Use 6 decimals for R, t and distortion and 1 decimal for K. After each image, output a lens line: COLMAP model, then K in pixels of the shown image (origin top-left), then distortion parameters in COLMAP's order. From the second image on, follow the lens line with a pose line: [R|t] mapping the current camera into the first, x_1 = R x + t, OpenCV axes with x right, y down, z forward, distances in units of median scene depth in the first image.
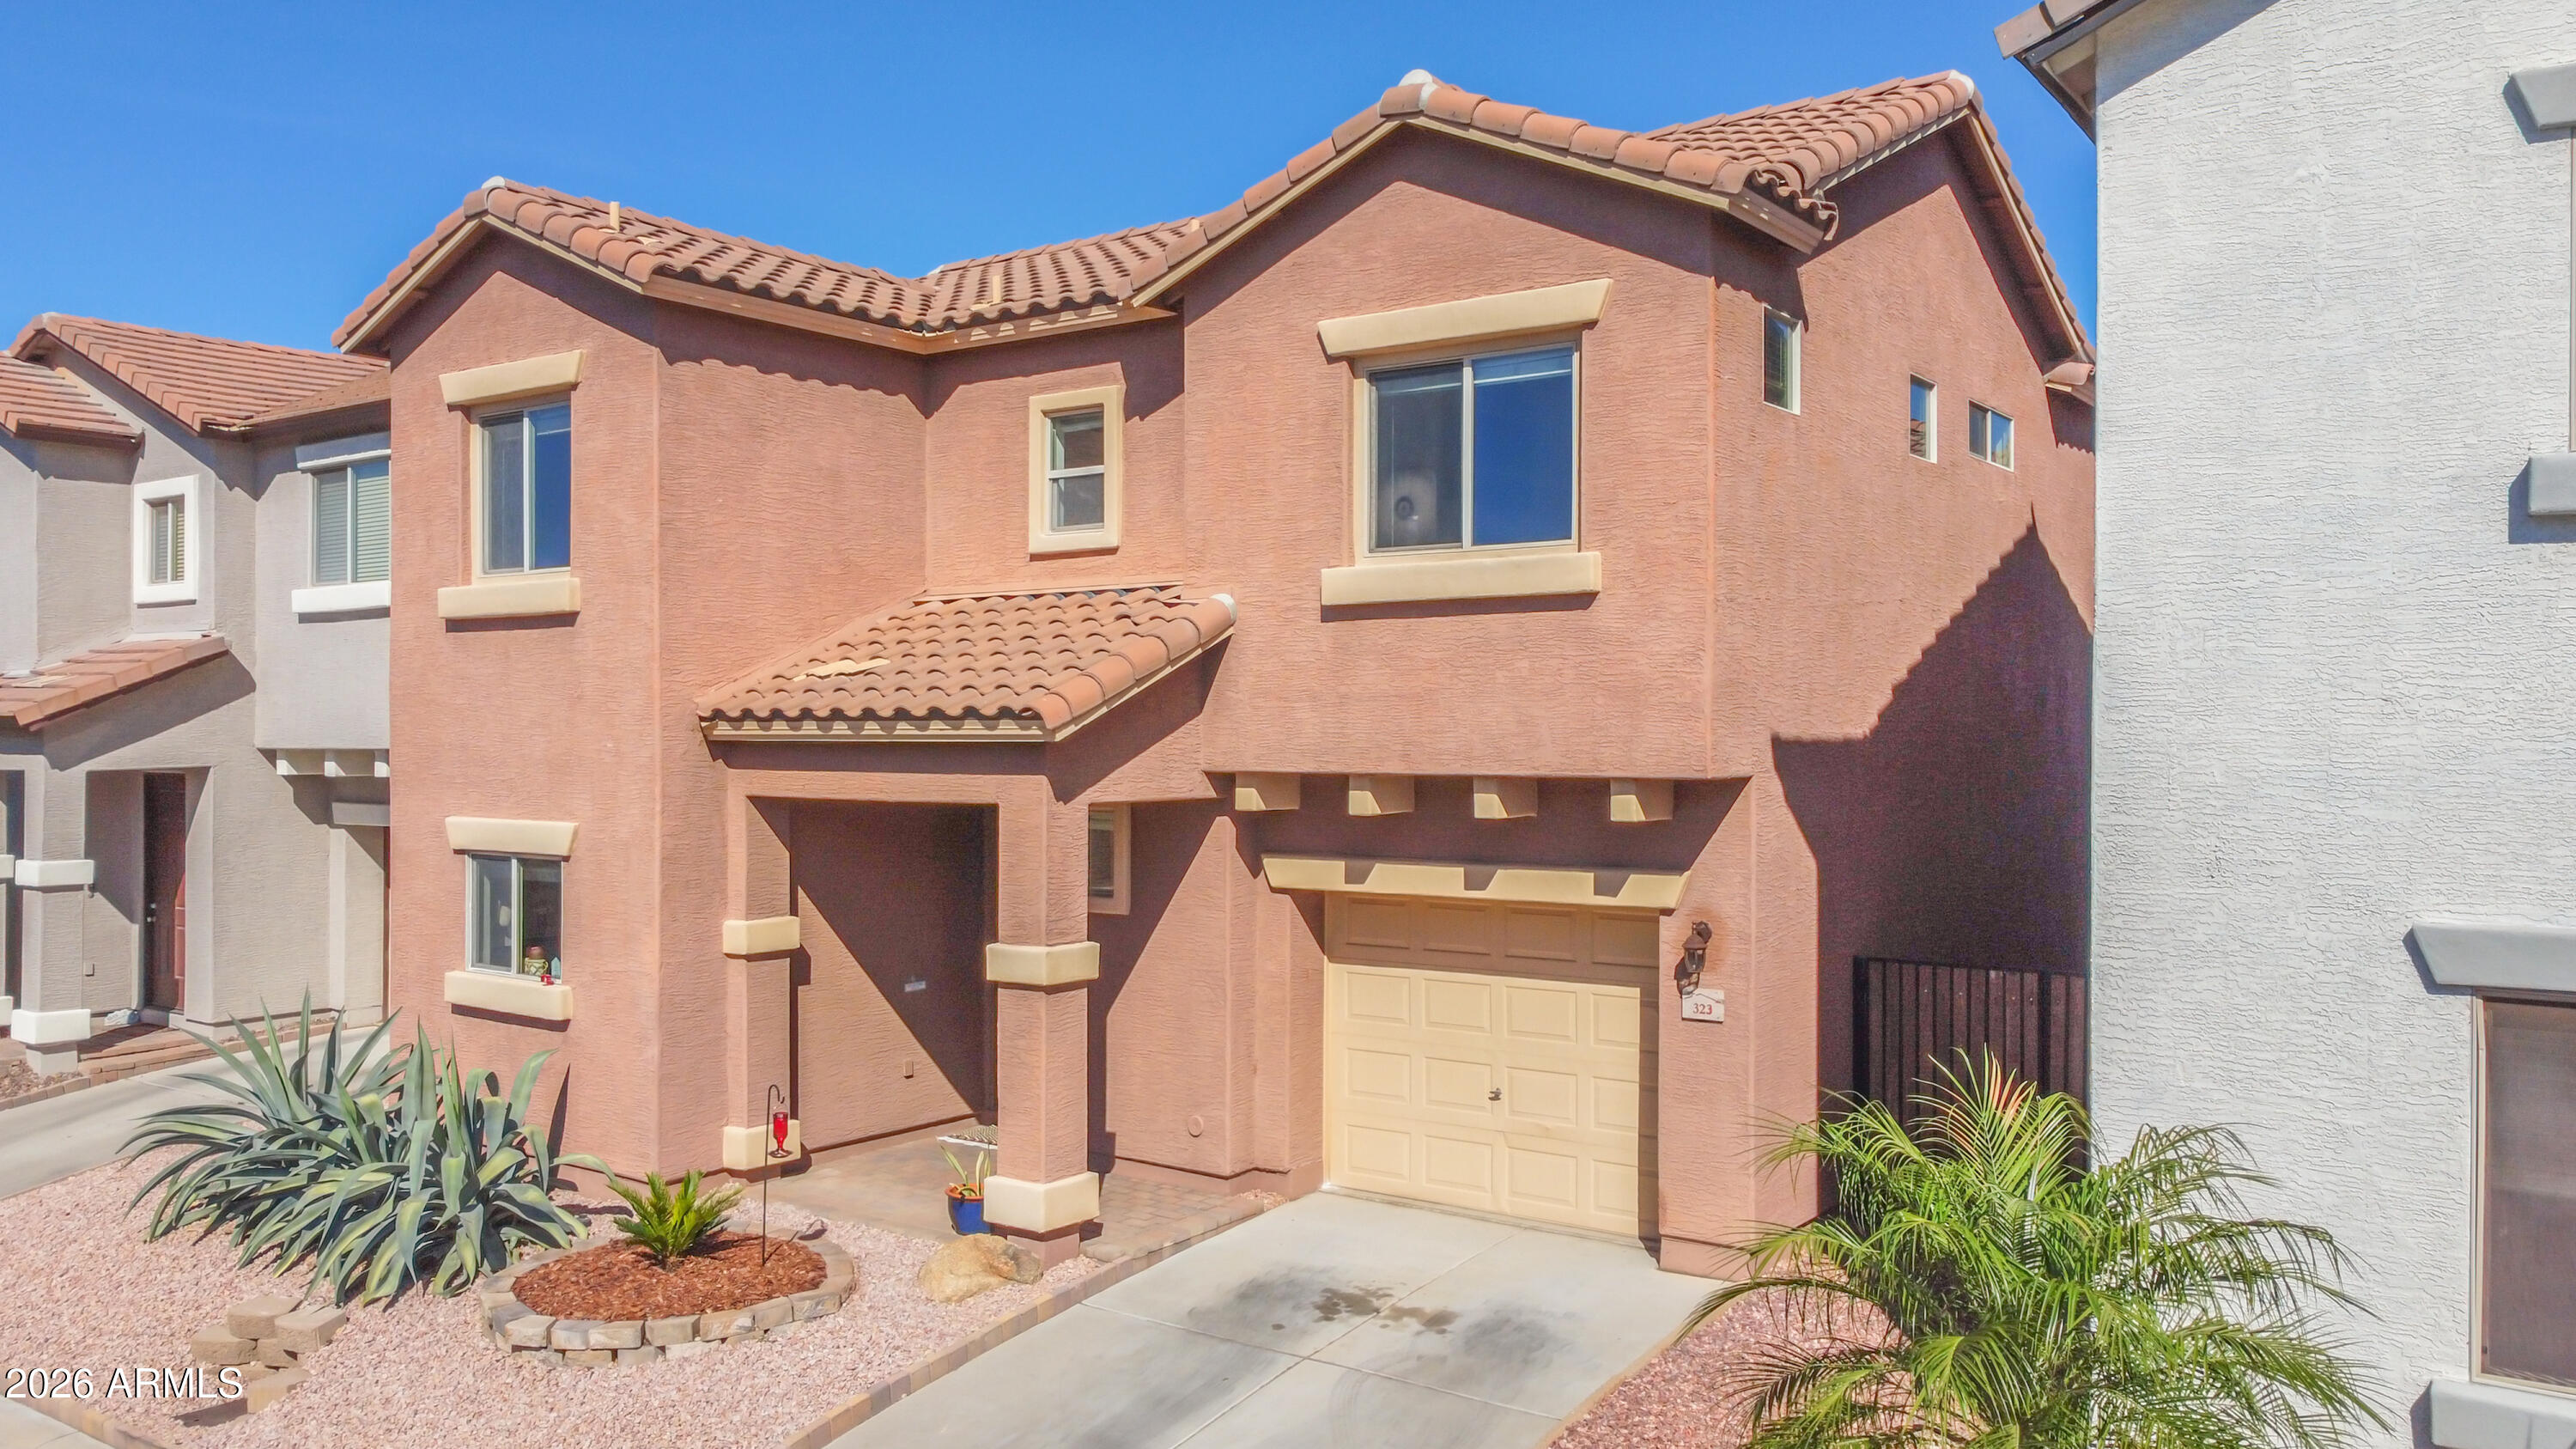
lens RADIAL K [[1962.7, 0, 1279.8], [0, 1962.7, 740.6], [0, 0, 1]] dist [0.008383, -0.002147]
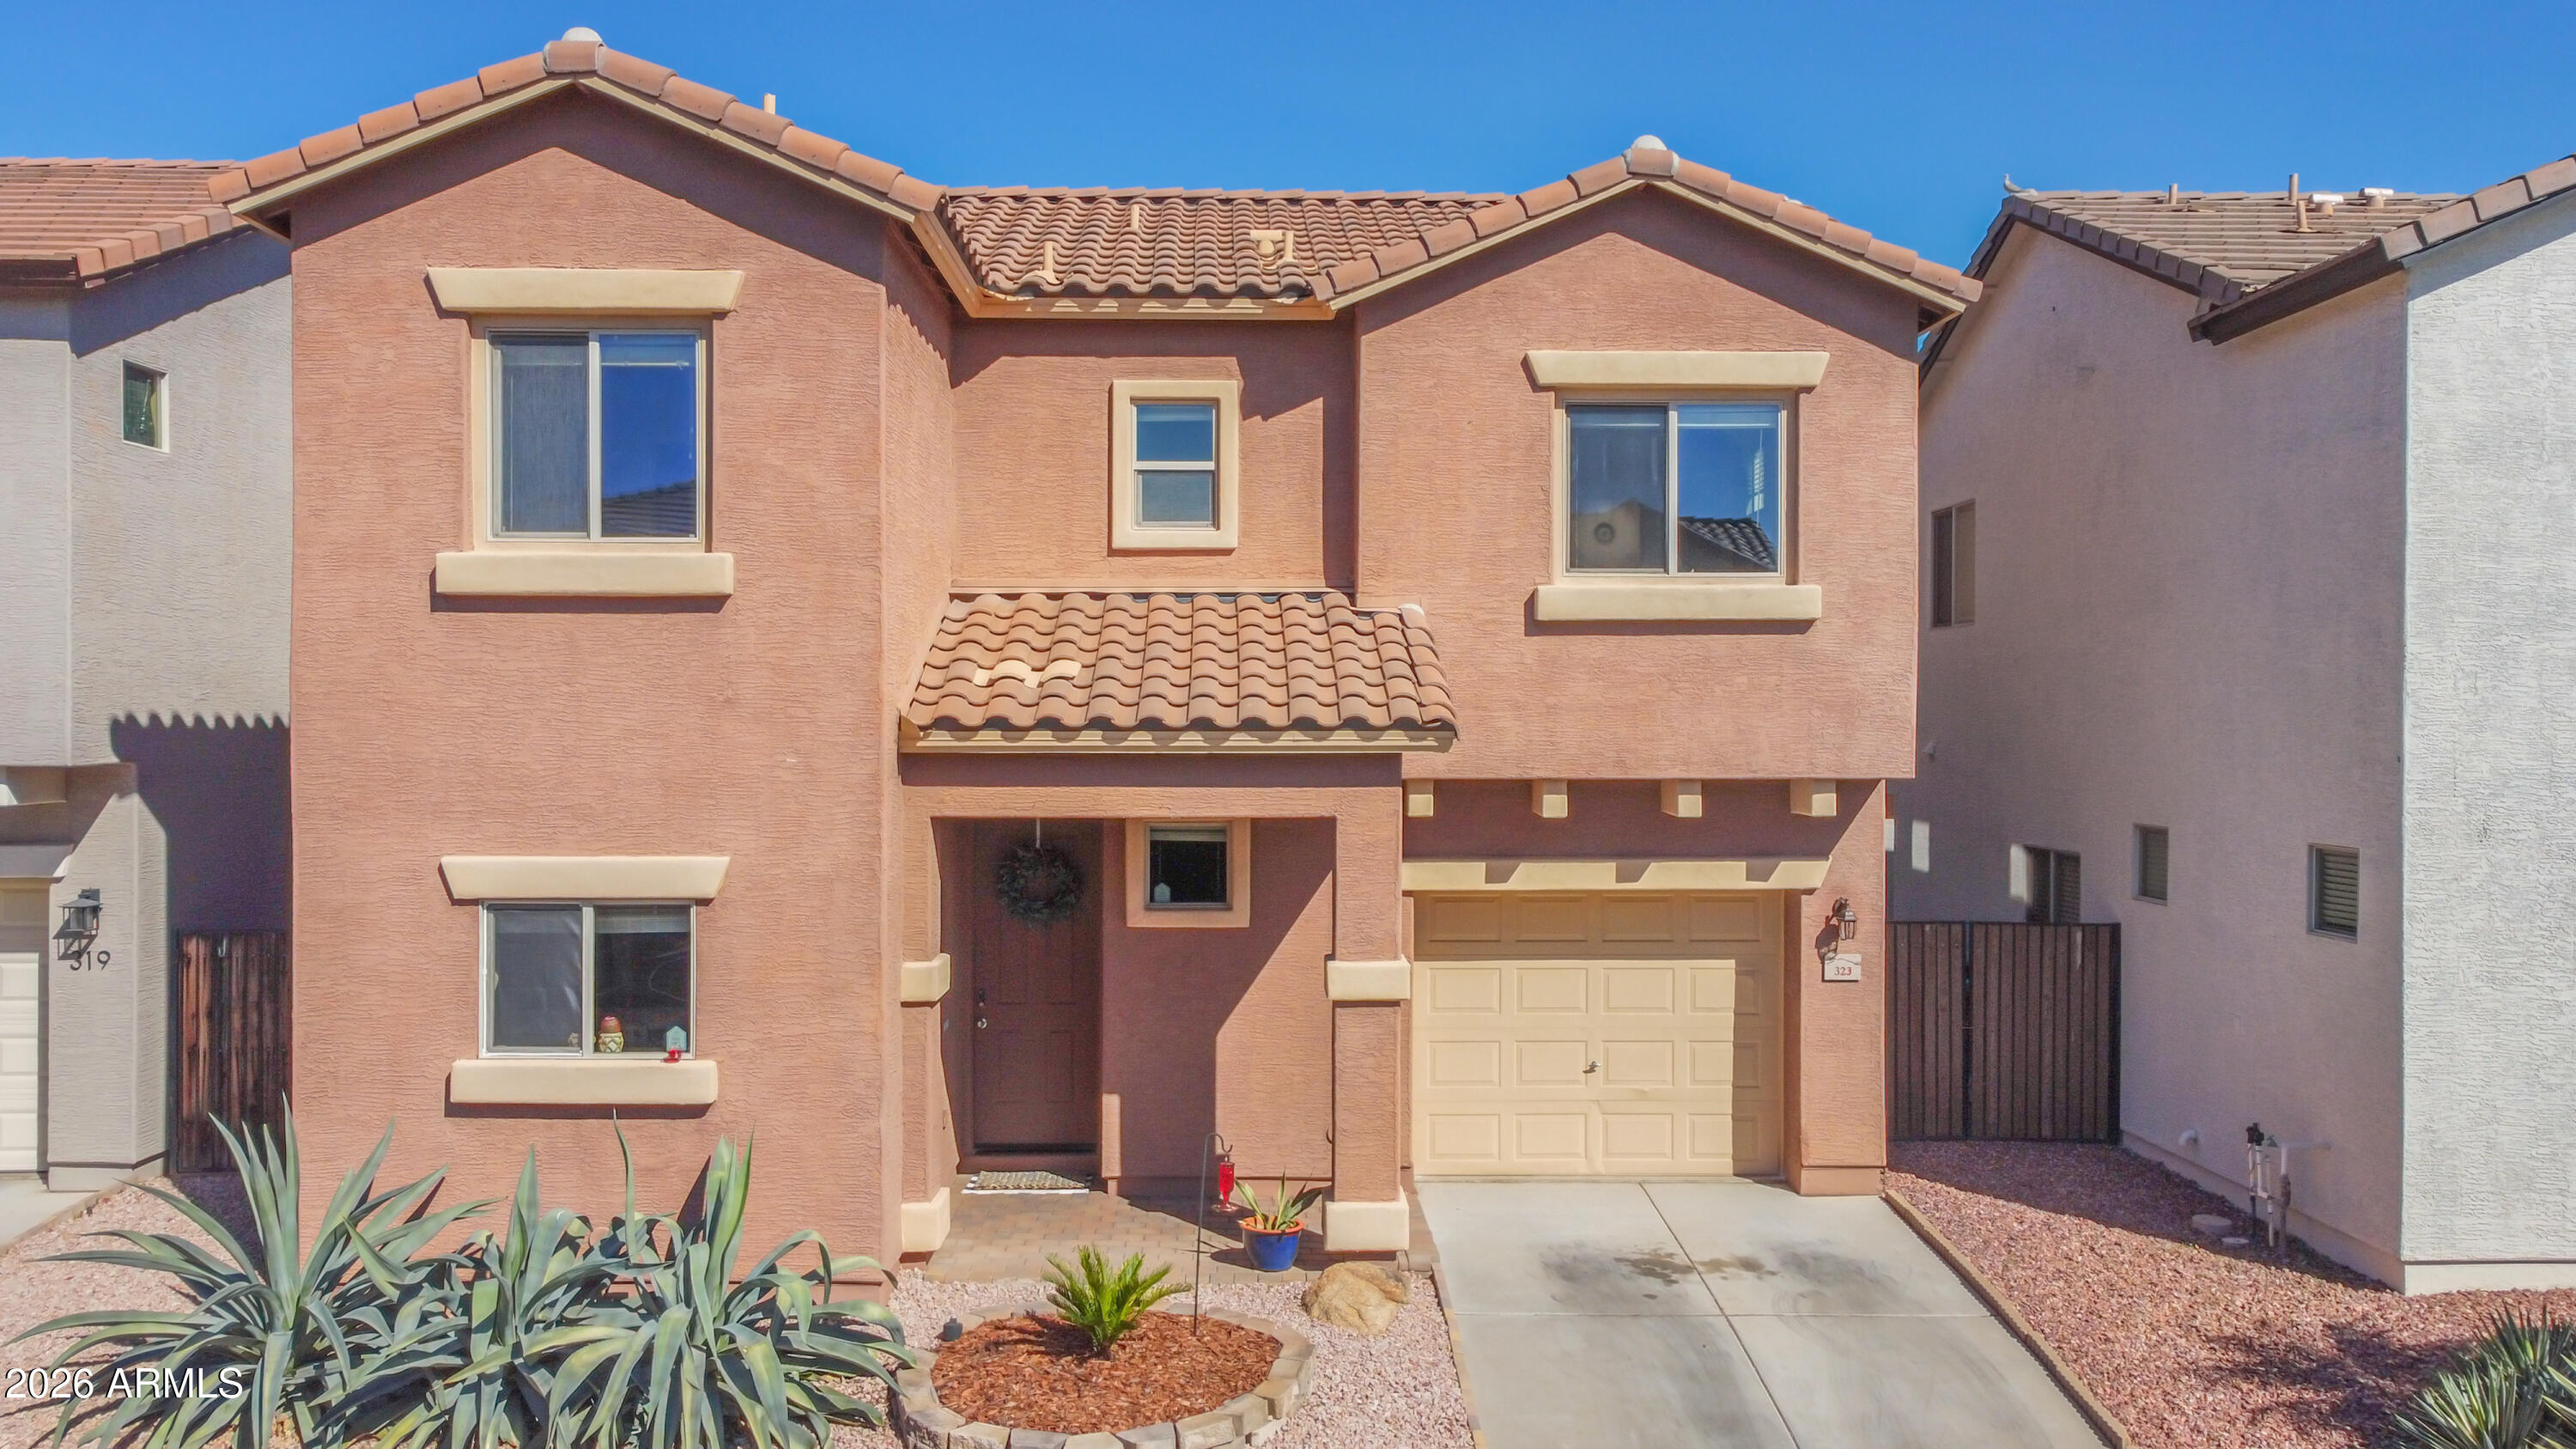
lens RADIAL K [[1962.7, 0, 1279.8], [0, 1962.7, 740.6], [0, 0, 1]] dist [0.008383, -0.002147]
pose [[0.795668, -0.006430, 0.605699, -0.740063], [0.002215, 0.999968, 0.007705, -0.012772], [-0.605729, -0.004789, 0.795656, 0.245739]]
